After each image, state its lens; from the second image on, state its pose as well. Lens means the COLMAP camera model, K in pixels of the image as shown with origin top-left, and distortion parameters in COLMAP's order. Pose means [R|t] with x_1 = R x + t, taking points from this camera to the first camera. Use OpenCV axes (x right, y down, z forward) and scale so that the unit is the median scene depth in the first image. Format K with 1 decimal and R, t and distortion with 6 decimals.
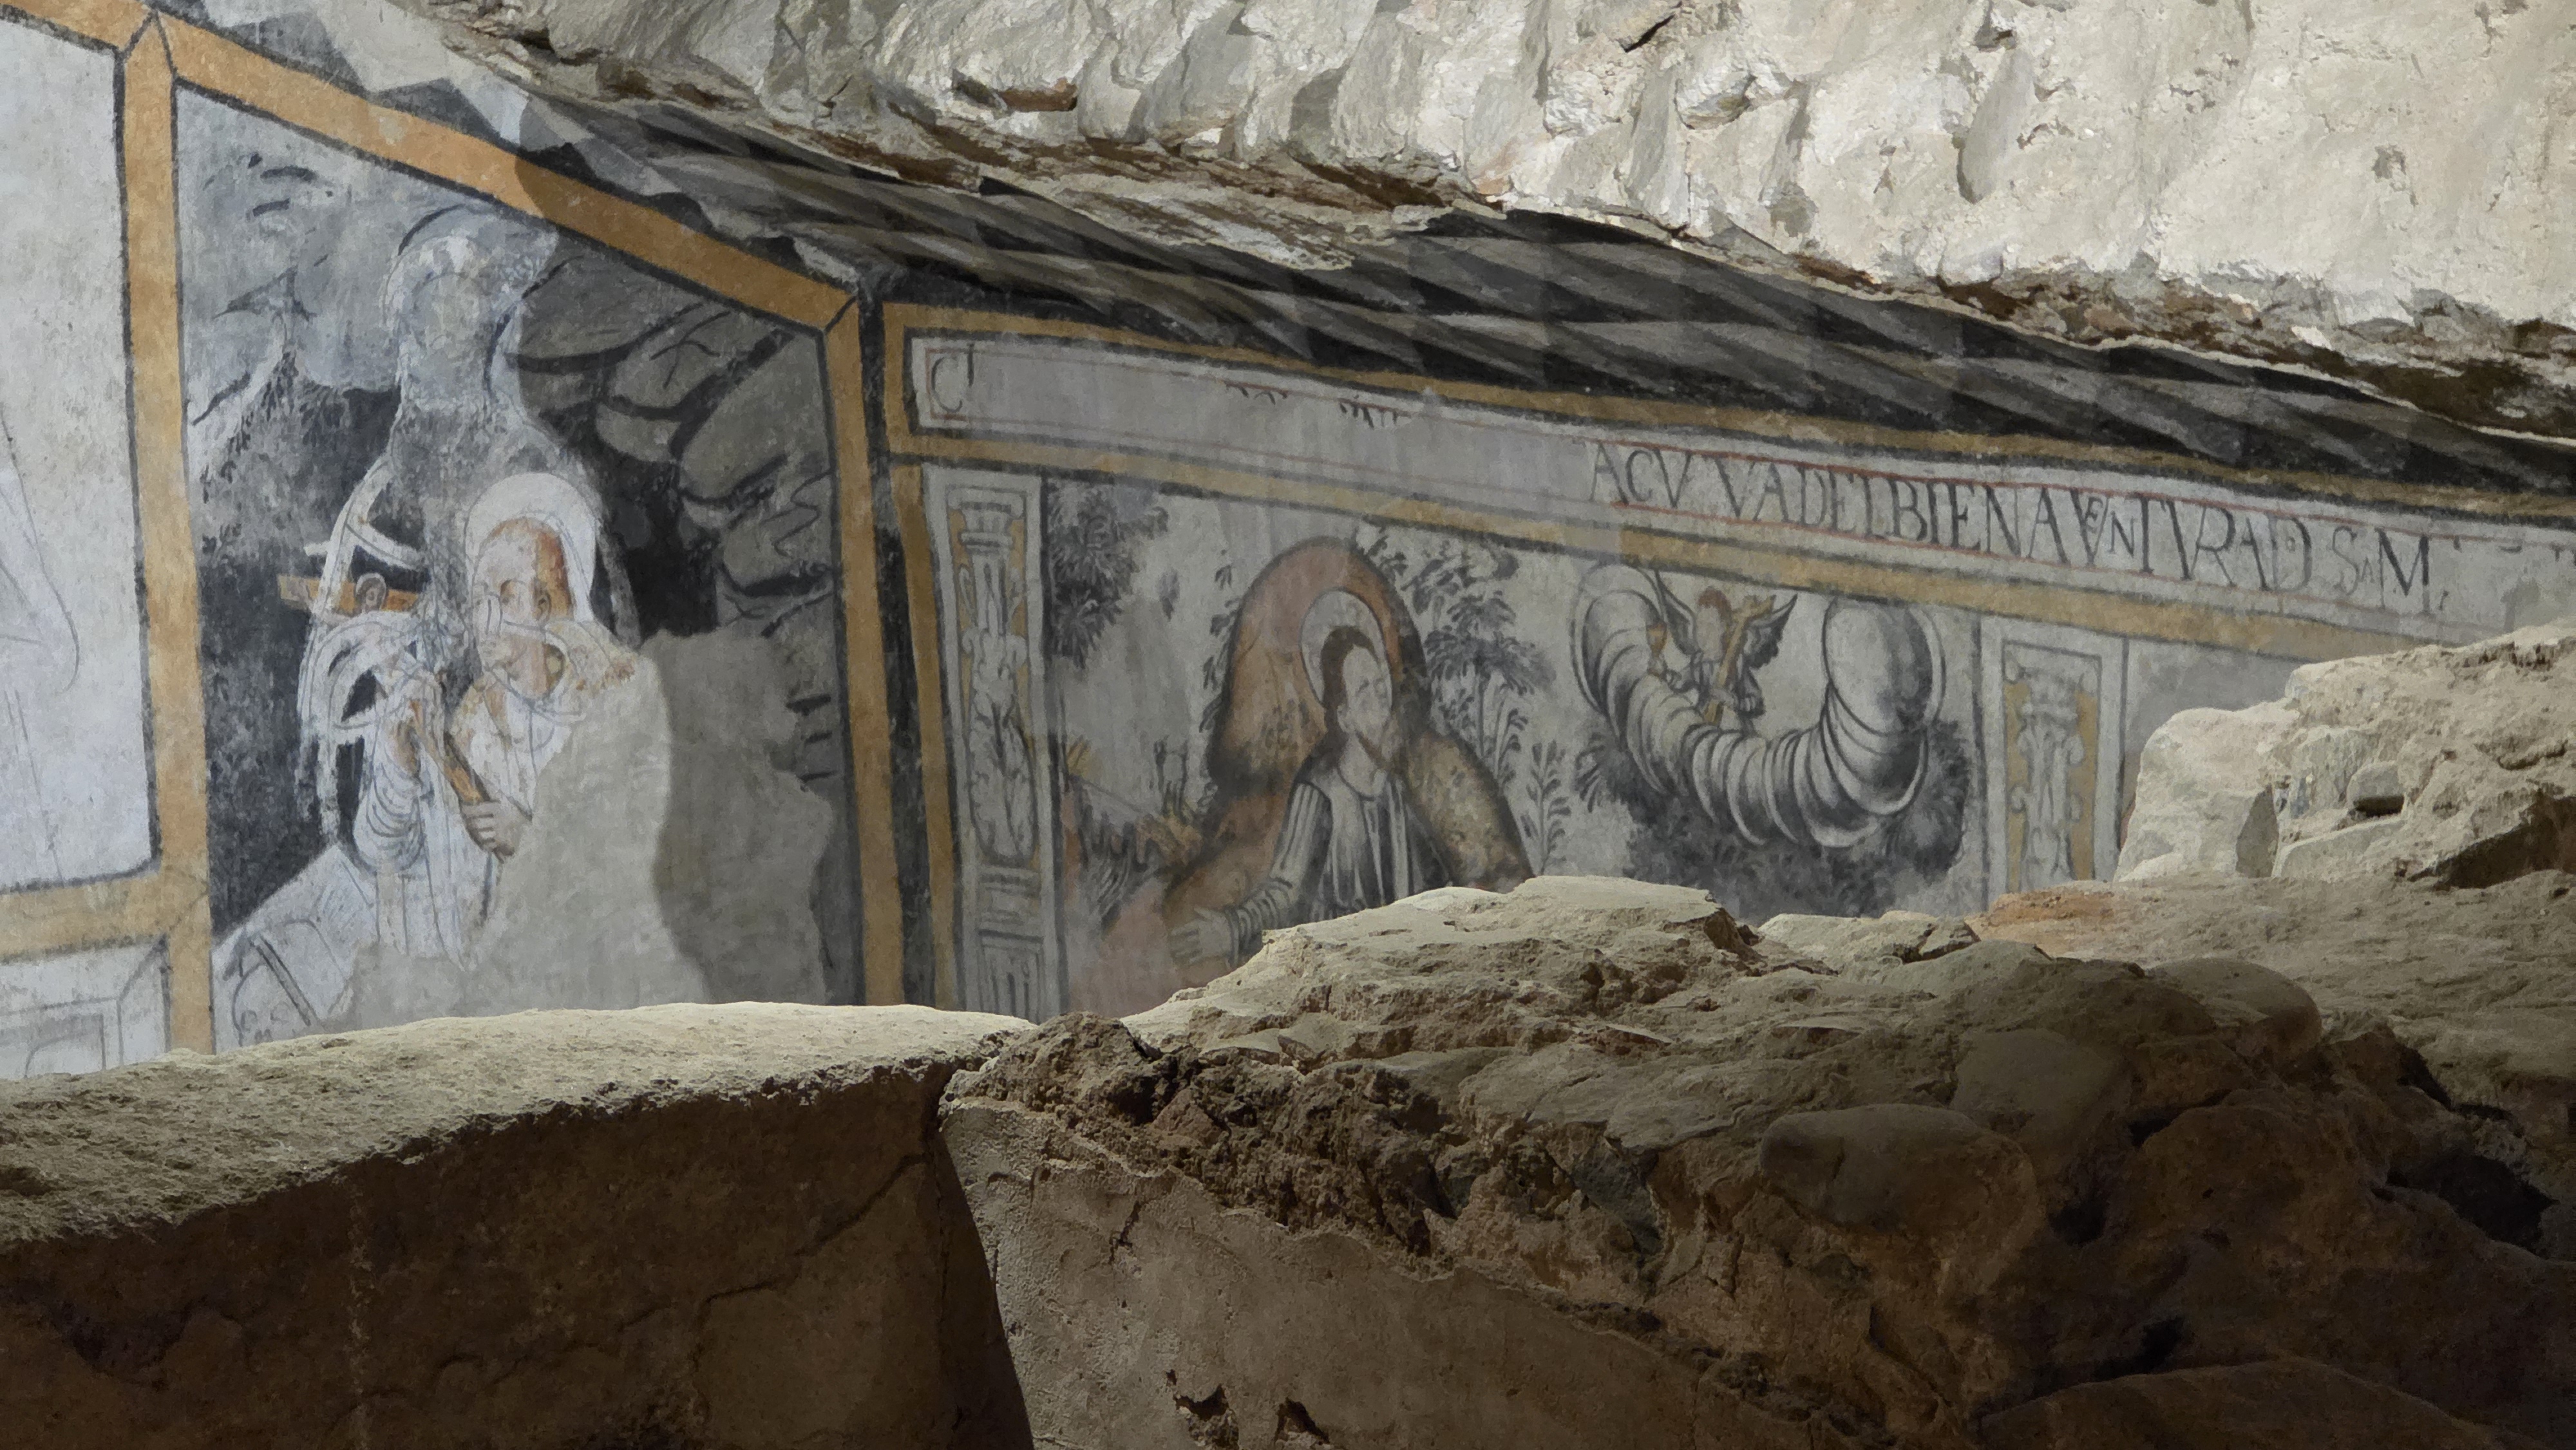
lens RADIAL K [[8619.8, 0, 1285.7], [0, 8619.8, 734.5], [0, 0, 1]] dist [0.290477, 0.000000]
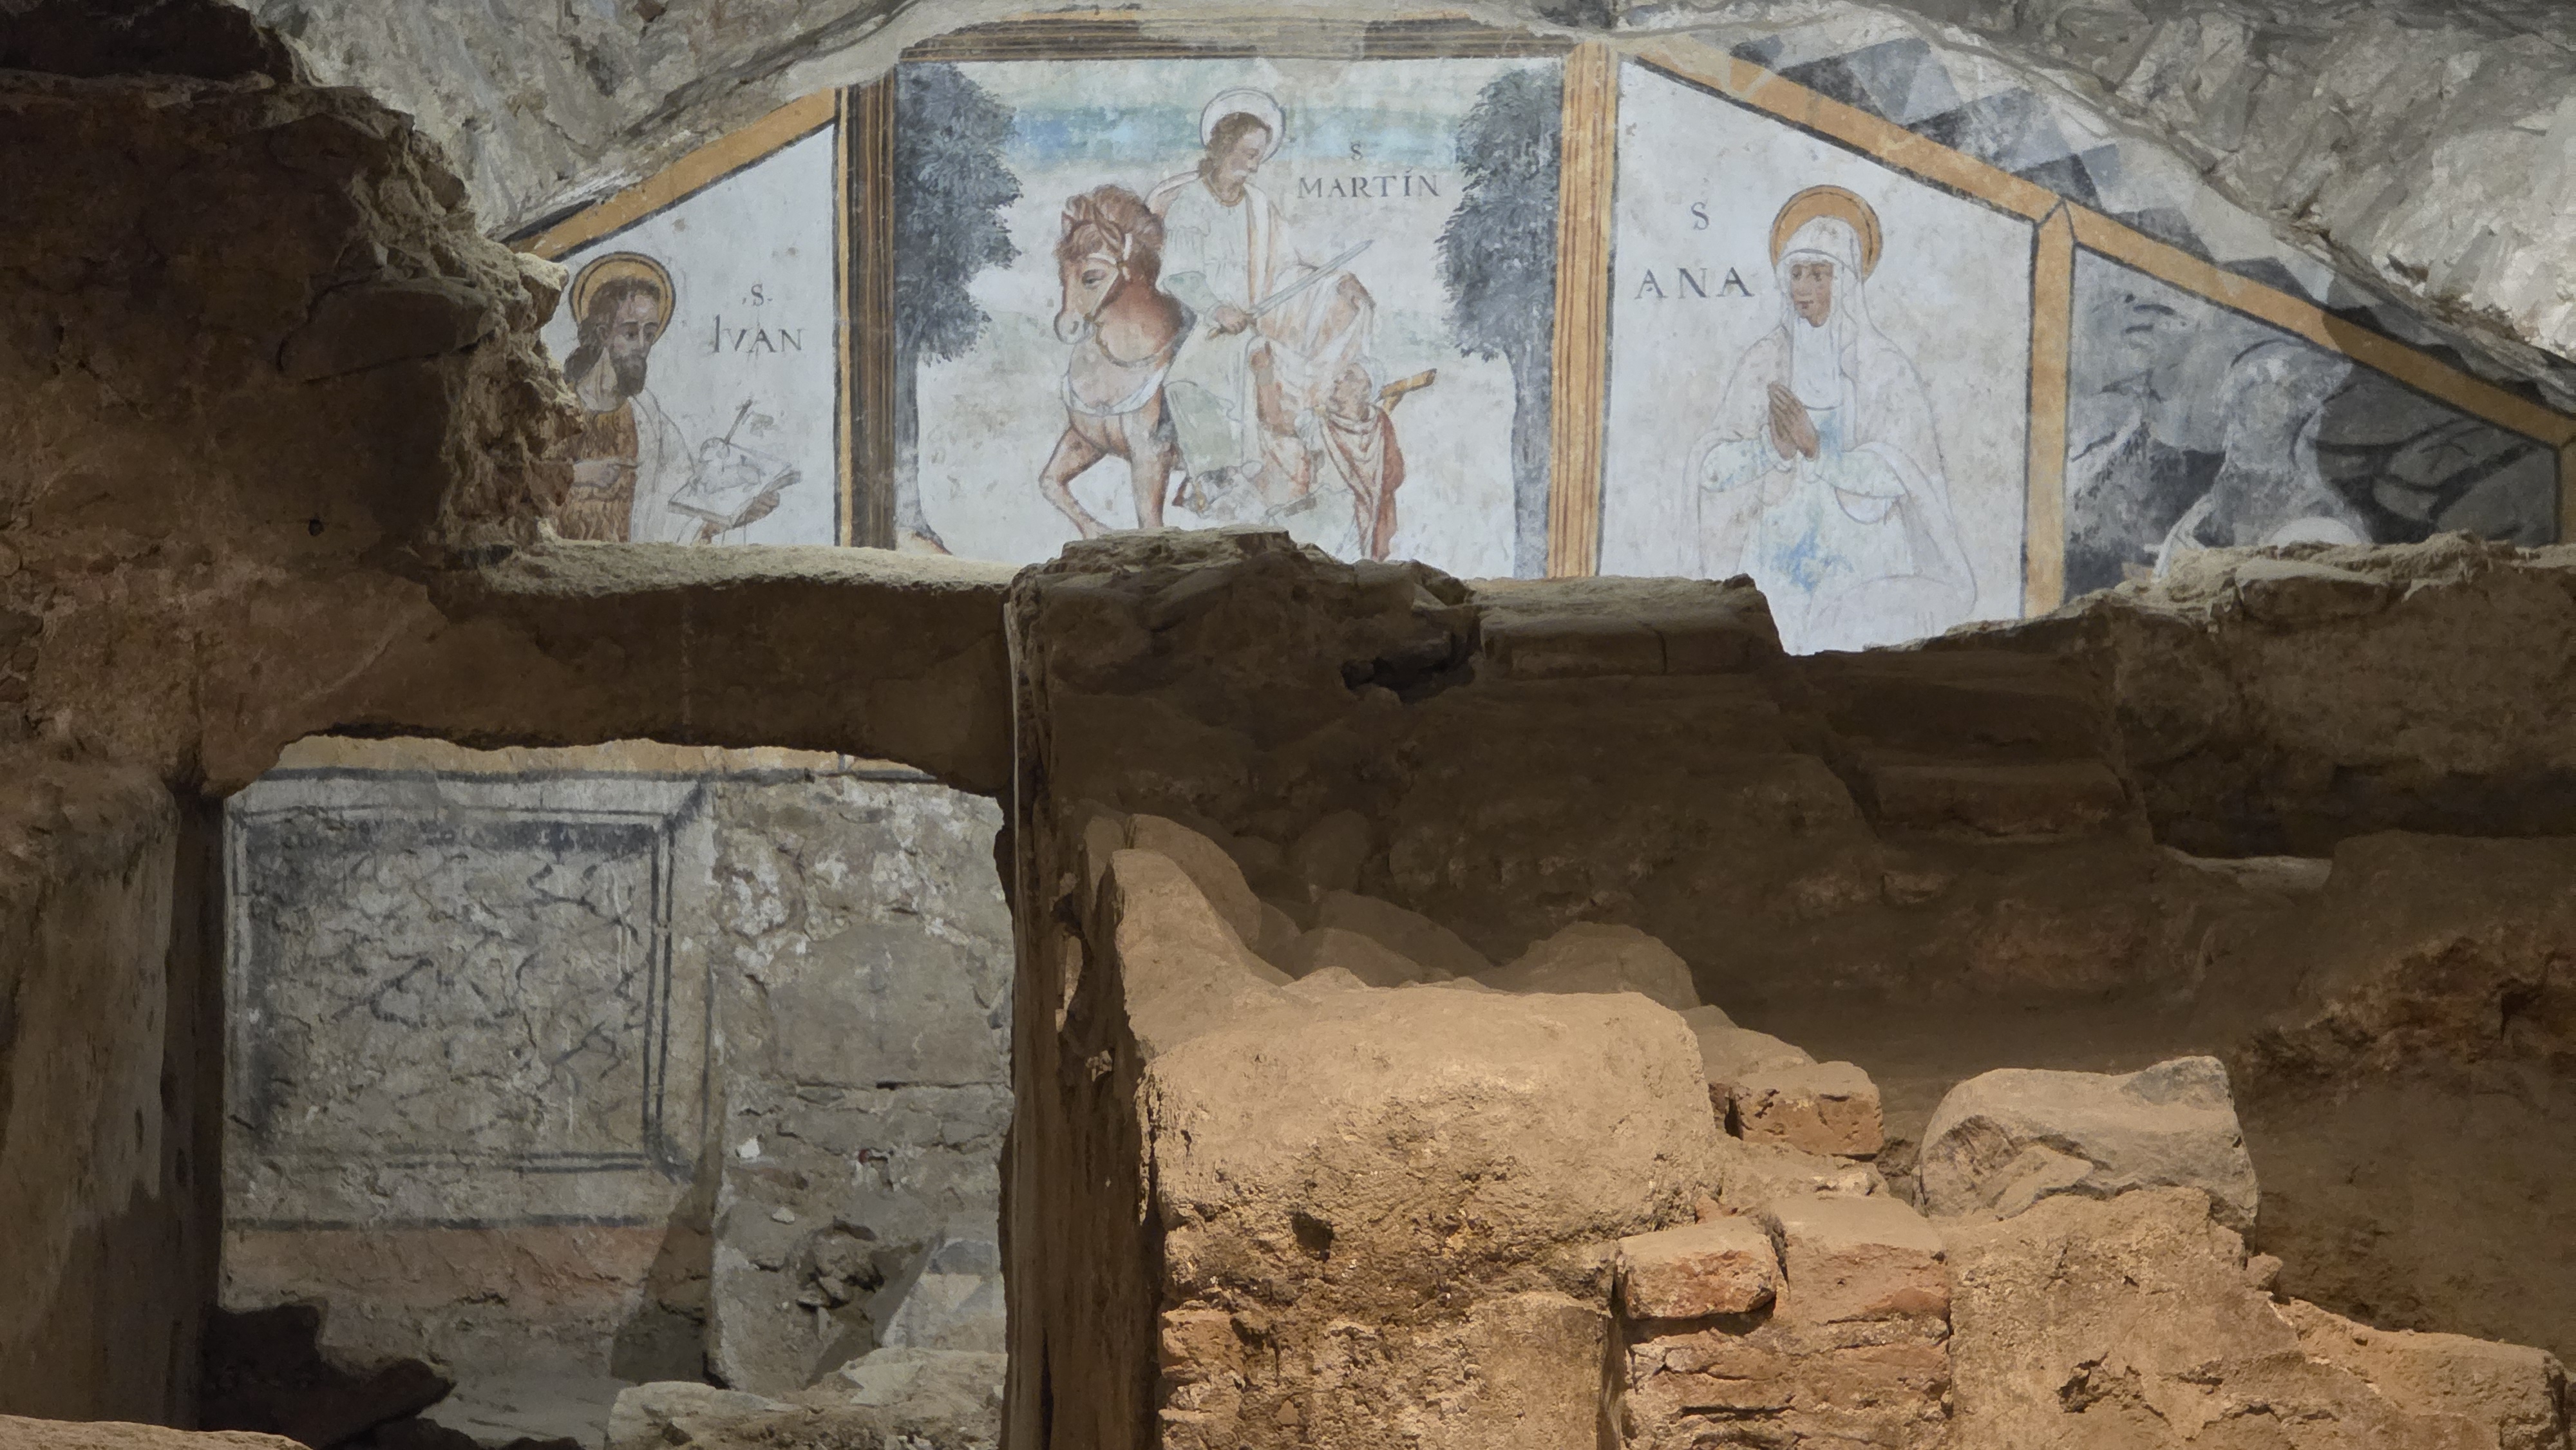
lens RADIAL K [[8619.8, 0, 1273.2], [0, 8619.8, 736.4], [0, 0, 1]] dist [0.290477, 0.000000]
pose [[0.807515, 0.096004, -0.581981, 0.685176], [-0.124469, 0.992182, -0.009033, 0.047088], [0.576564, 0.079733, 0.813152, -0.370063]]
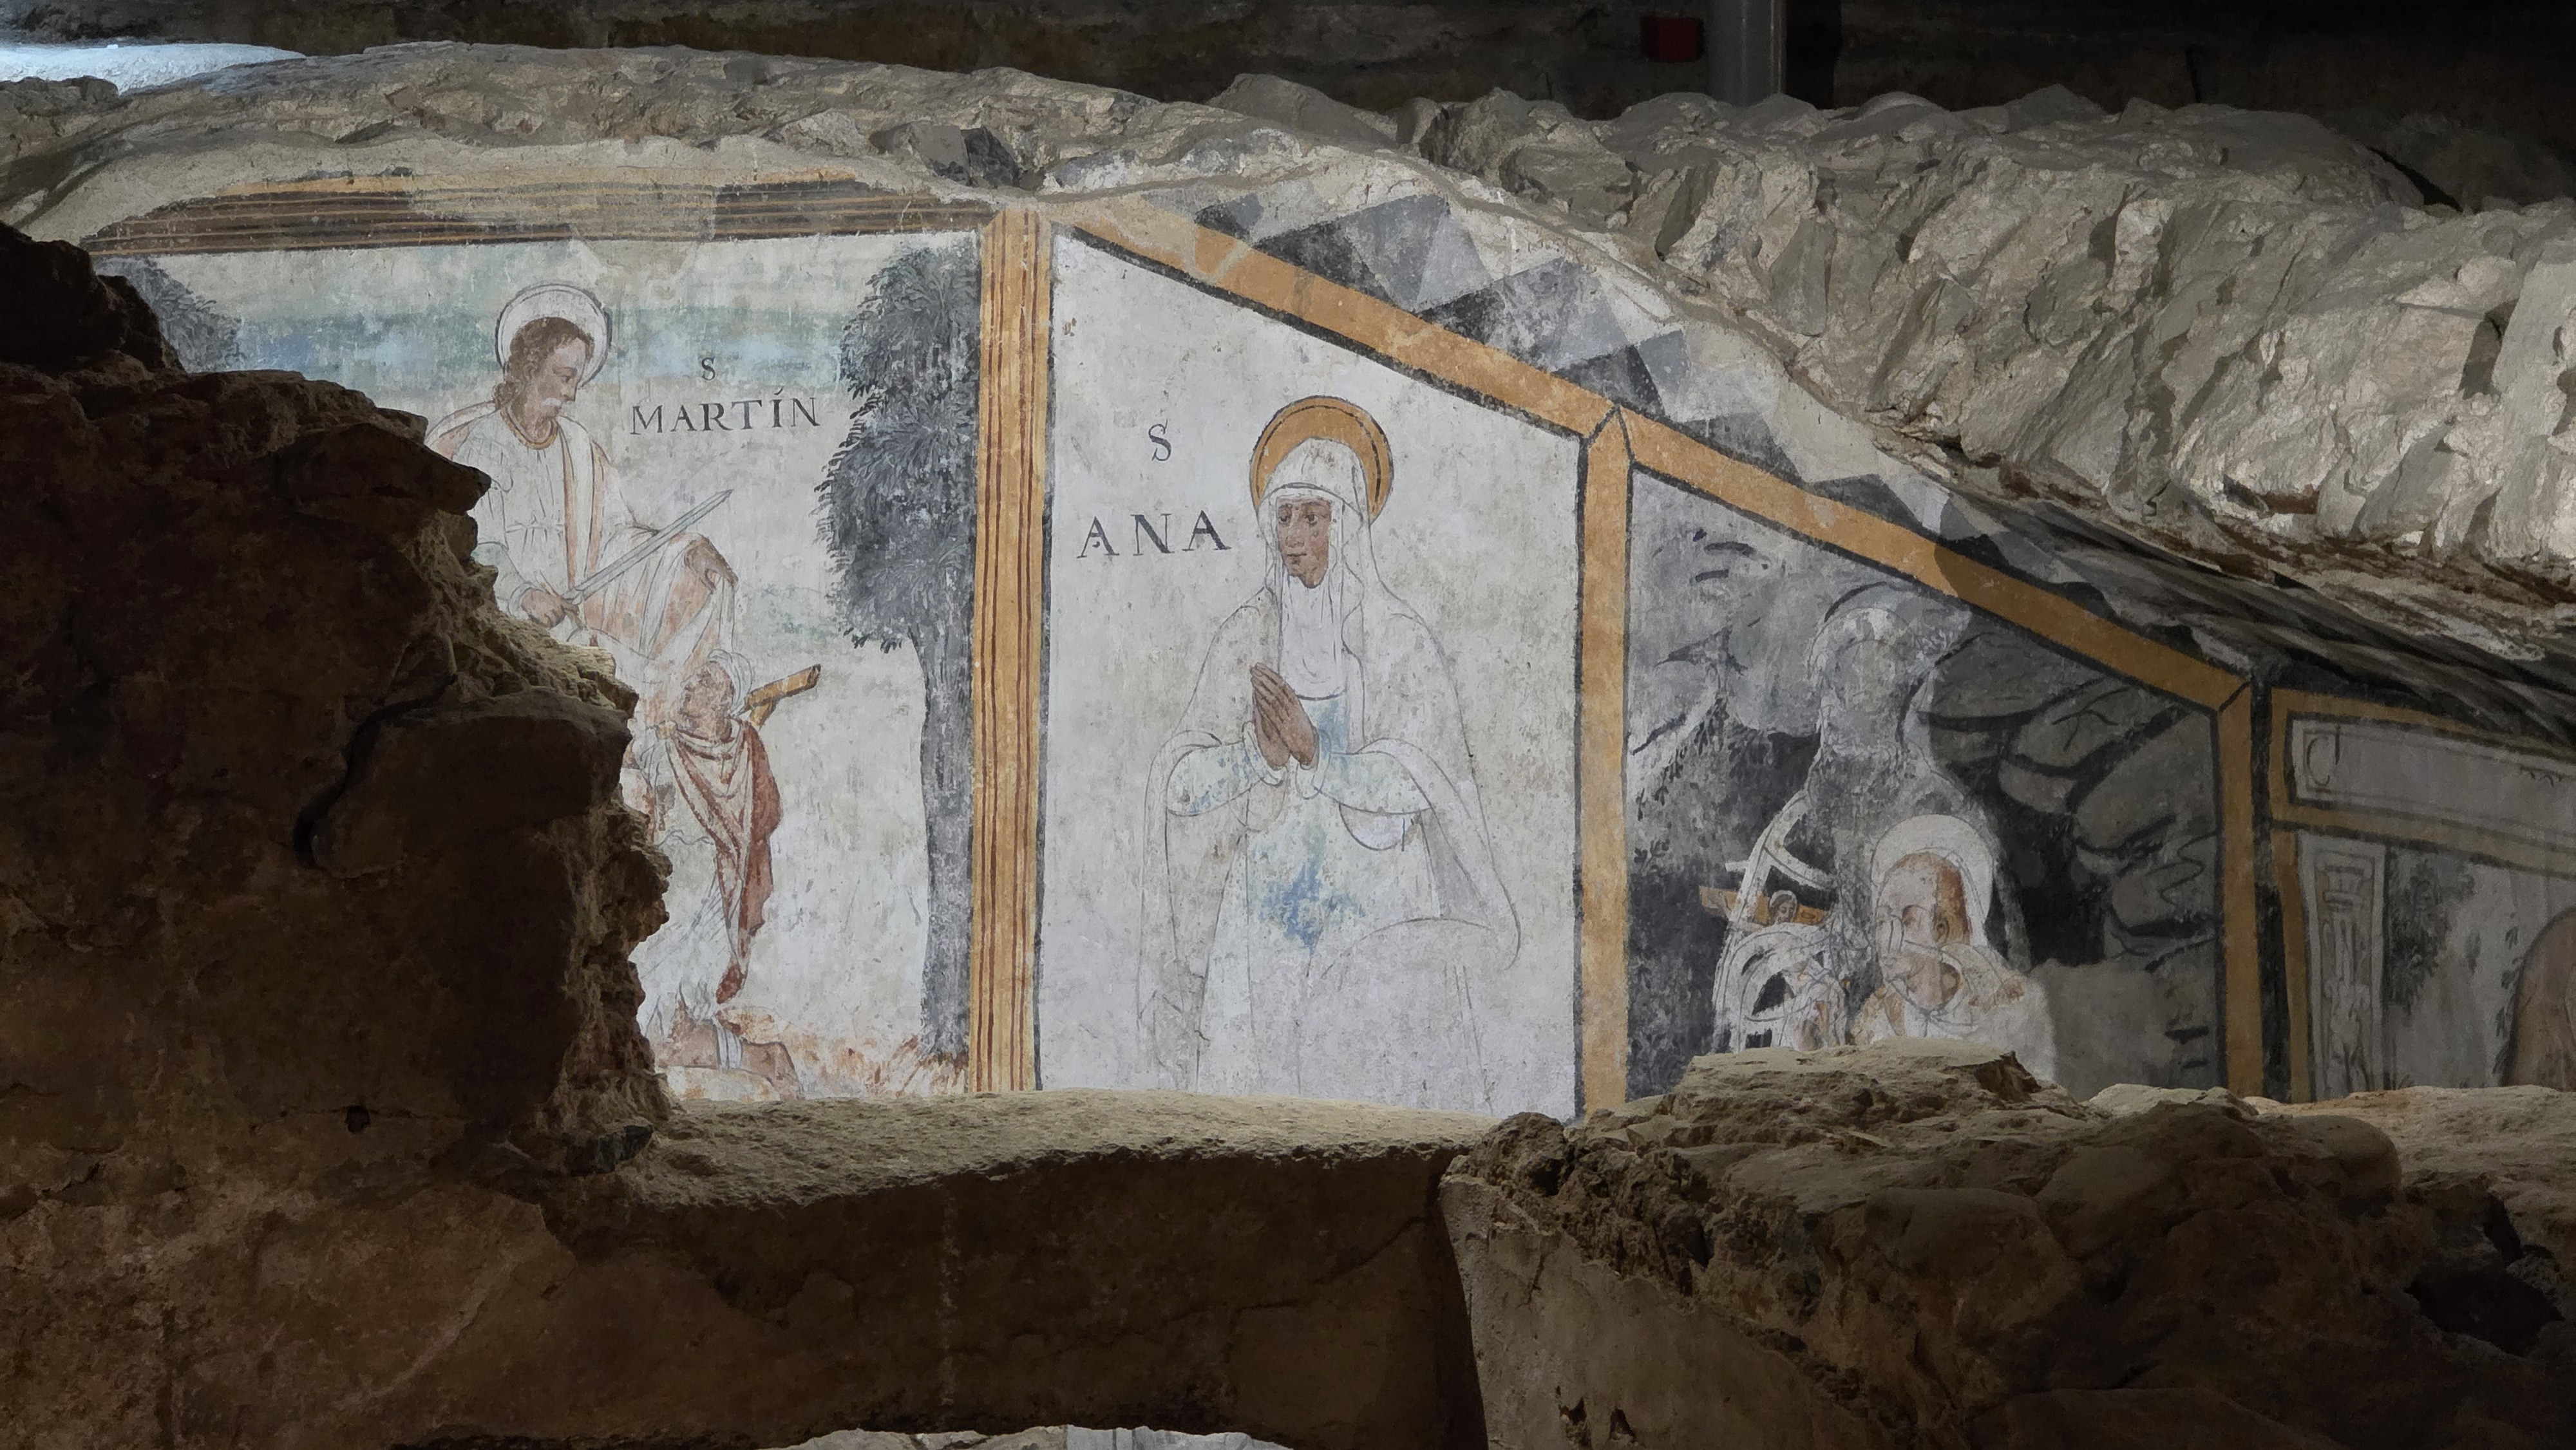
lens RADIAL K [[8619.8, 0, 1271.9], [0, 8619.8, 710.2], [0, 0, 1]] dist [0.290477, 0.000000]
pose [[0.954288, 0.052351, -0.294268, 0.174644], [-0.070589, 0.996165, -0.051694, 0.022896], [0.290433, 0.070103, 0.954324, -0.142369]]
